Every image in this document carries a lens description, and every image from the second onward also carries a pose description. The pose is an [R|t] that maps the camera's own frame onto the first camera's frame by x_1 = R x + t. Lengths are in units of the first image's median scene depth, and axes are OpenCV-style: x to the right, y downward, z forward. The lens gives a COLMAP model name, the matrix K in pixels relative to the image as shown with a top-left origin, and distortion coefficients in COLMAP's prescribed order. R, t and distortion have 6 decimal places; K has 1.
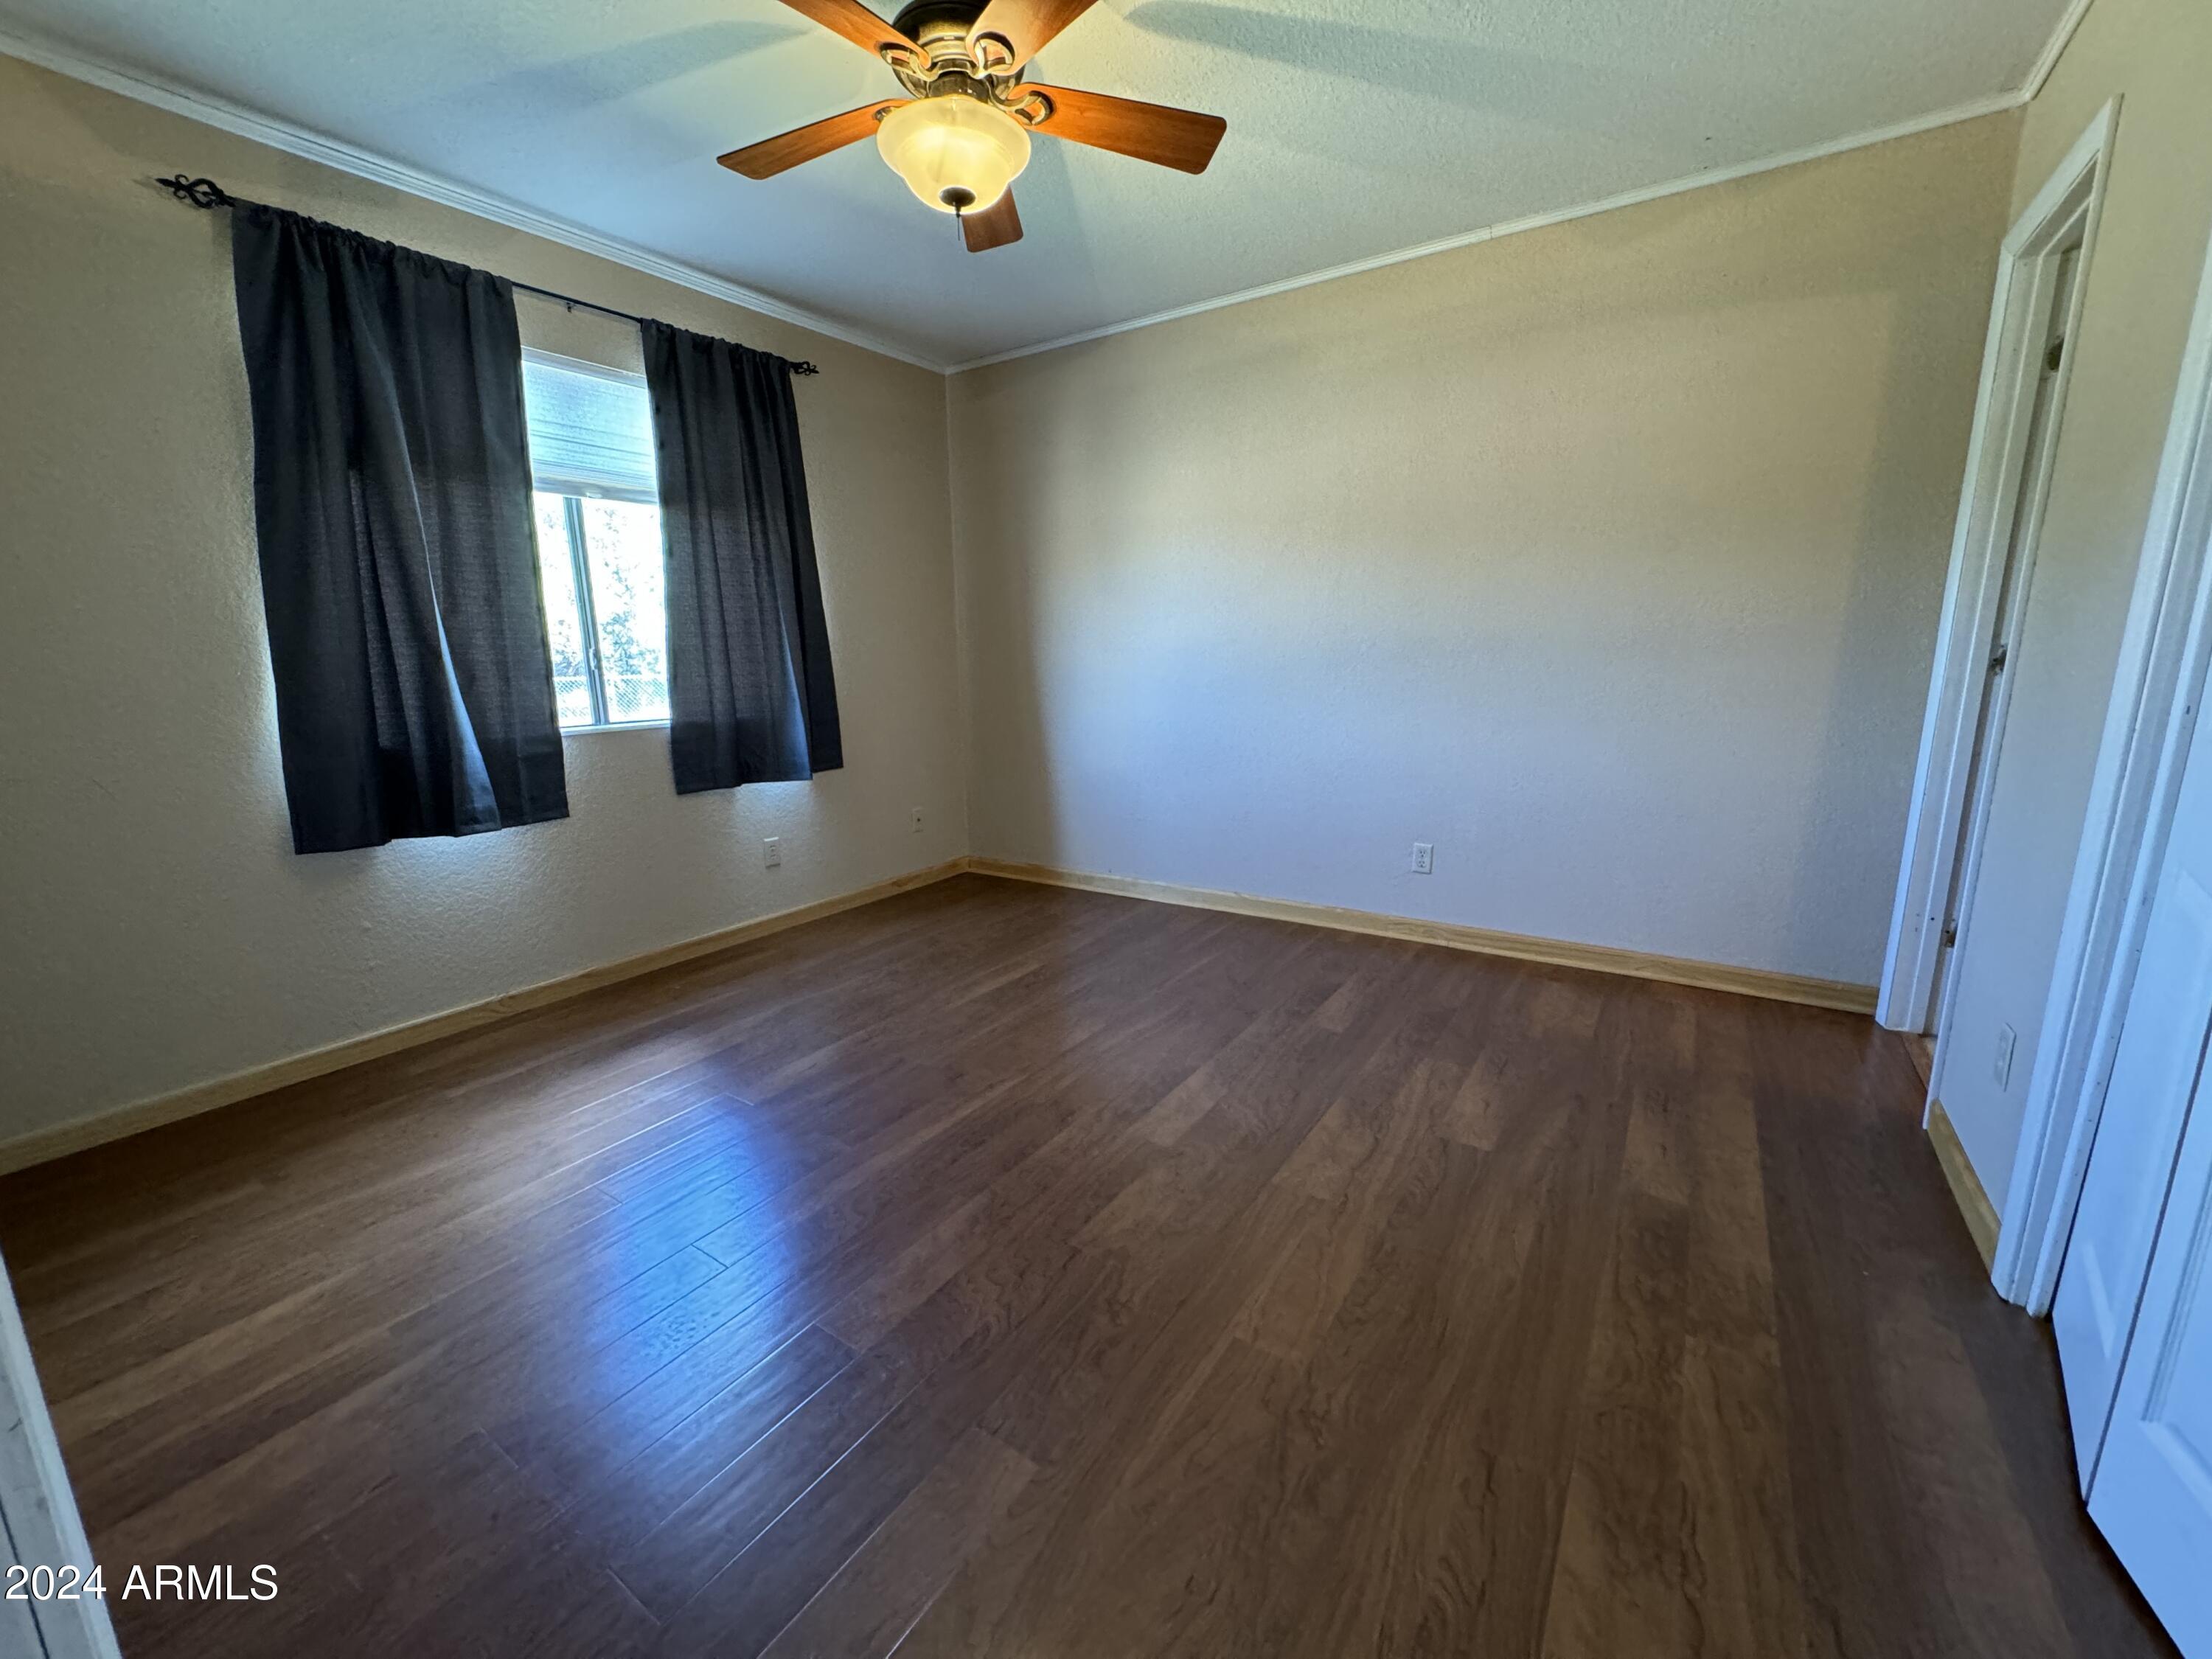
lens RADIAL K [[882.7, 0, 1093.6], [0, 882.7, 826.8], [0, 0, 1]] dist [-0.000778, -0.000388]
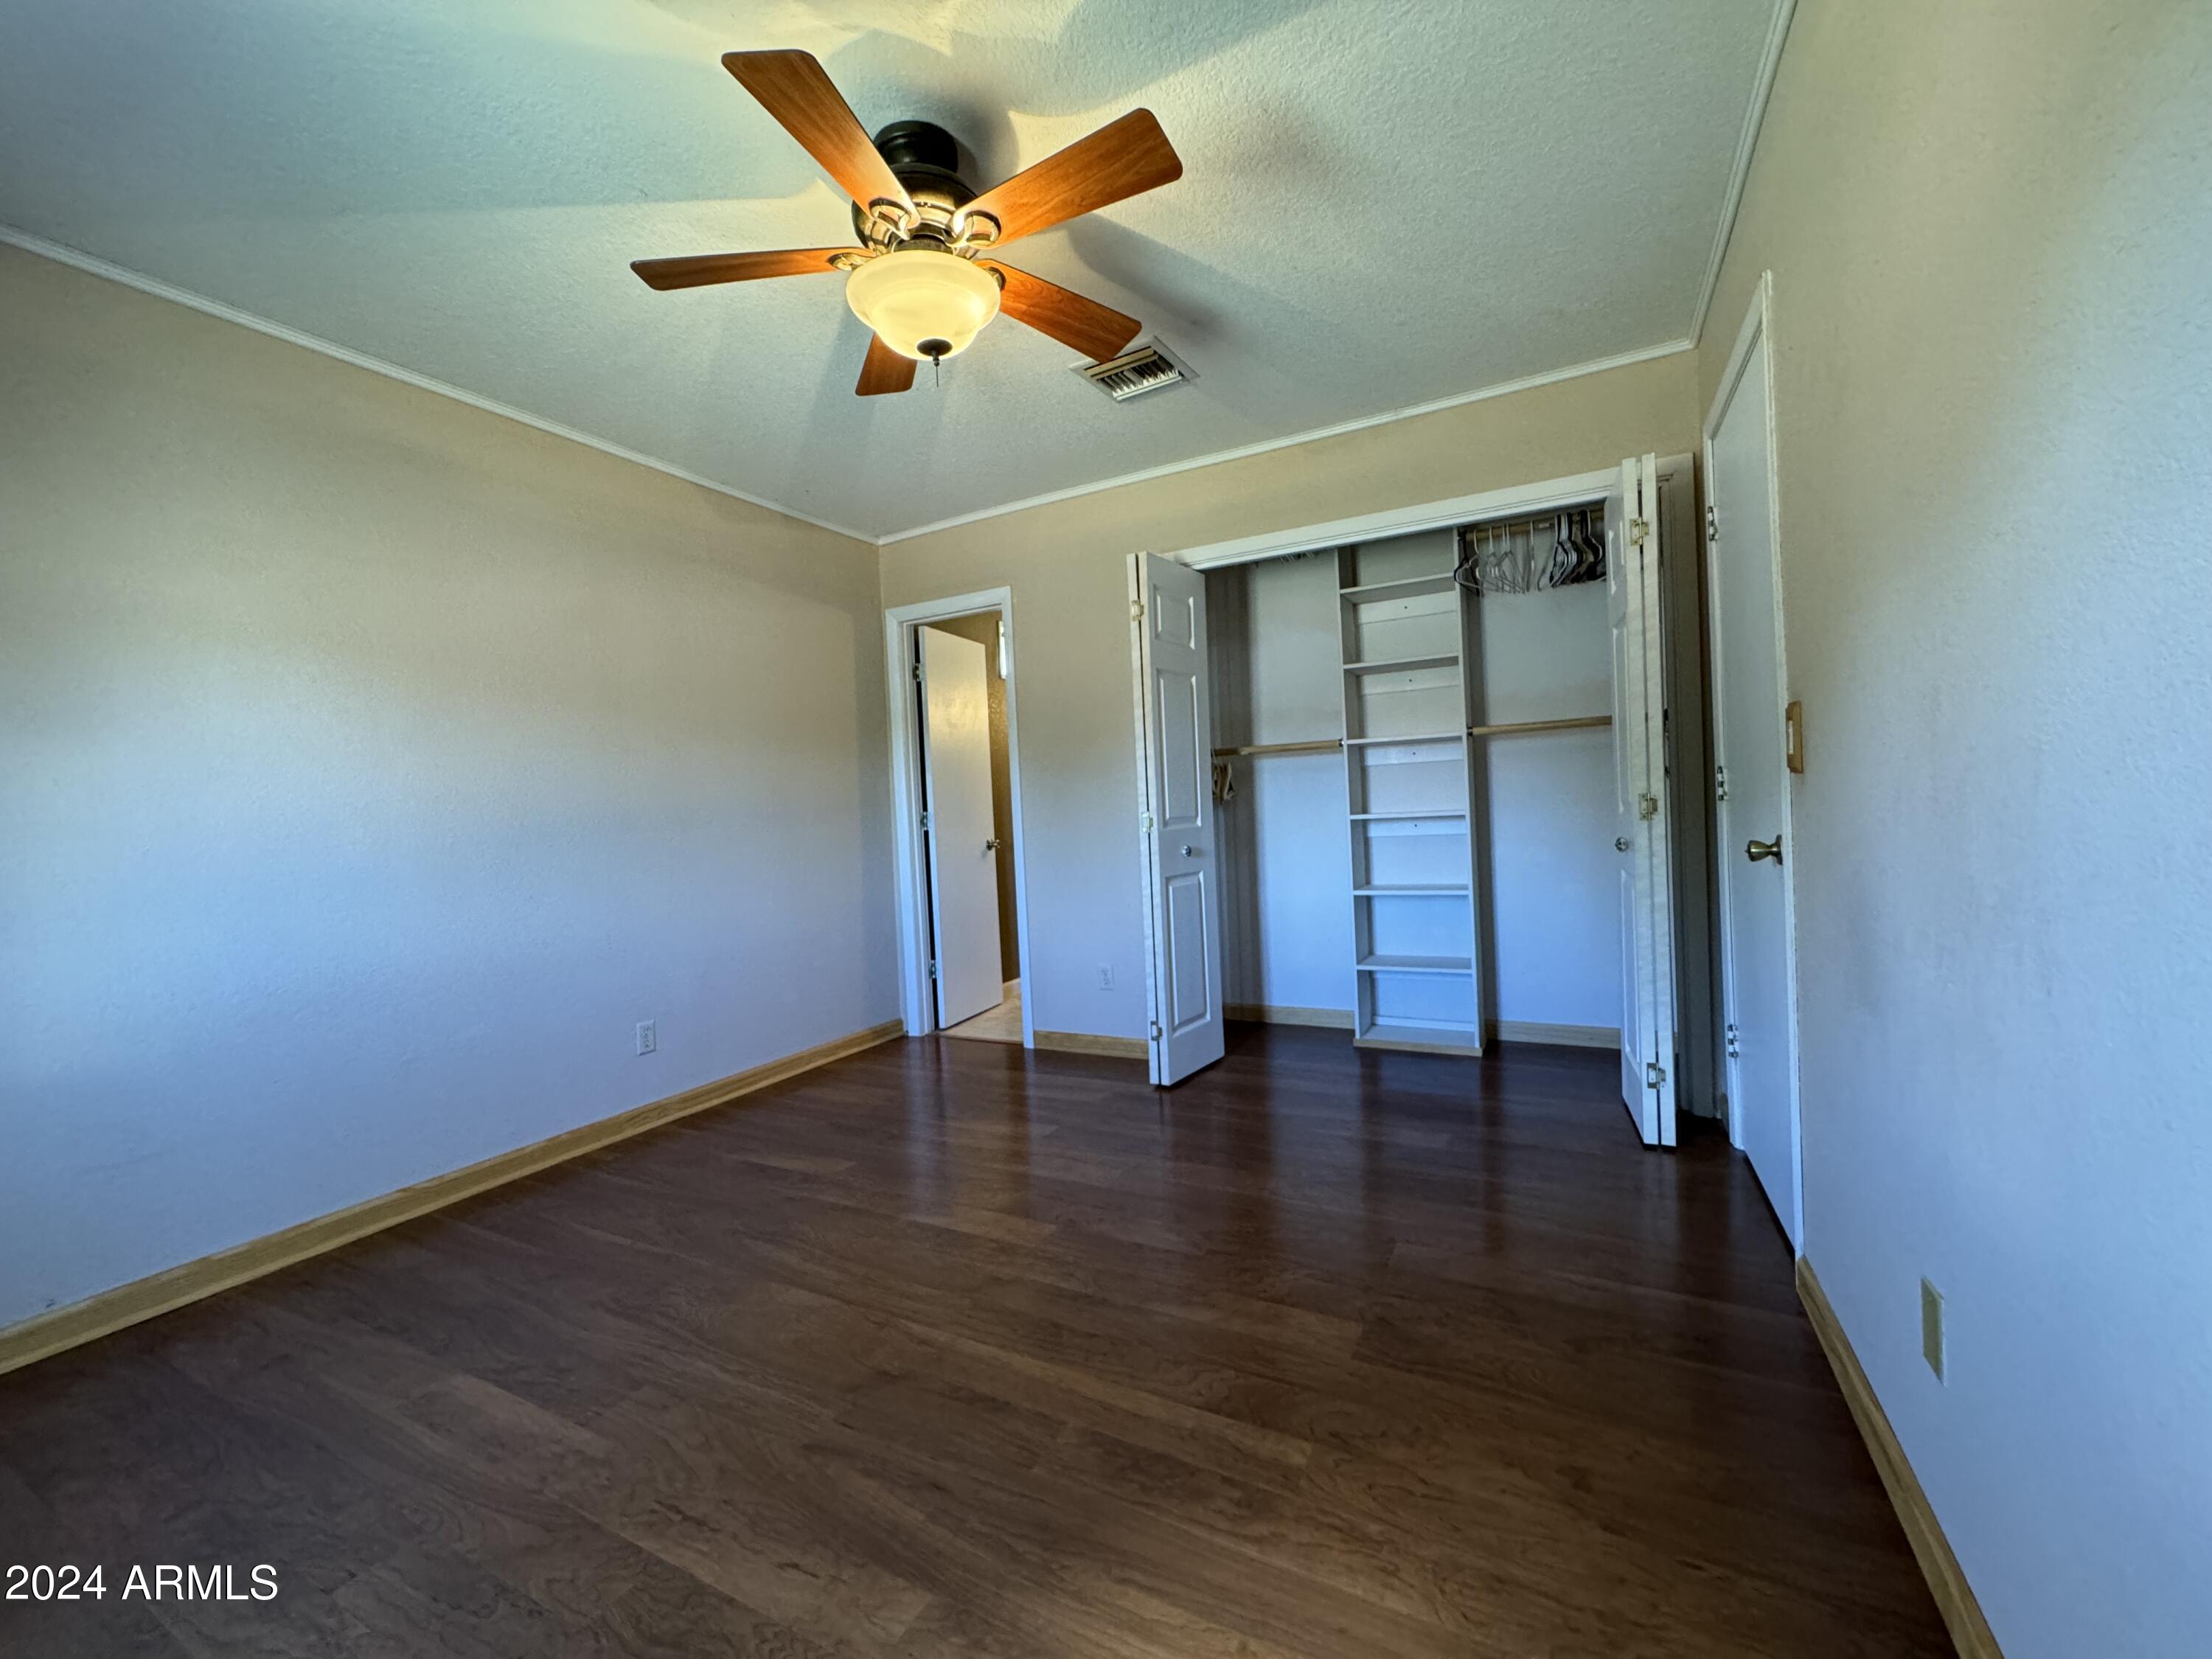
lens RADIAL K [[882.7, 0, 1111.6], [0, 882.7, 833.0], [0, 0, 1]] dist [-0.000778, -0.000388]
pose [[-0.105417, -0.007185, 0.994402, -0.766322], [0.240664, 0.970064, 0.032522, -0.108476], [-0.964867, 0.242745, -0.100532, 0.679160]]
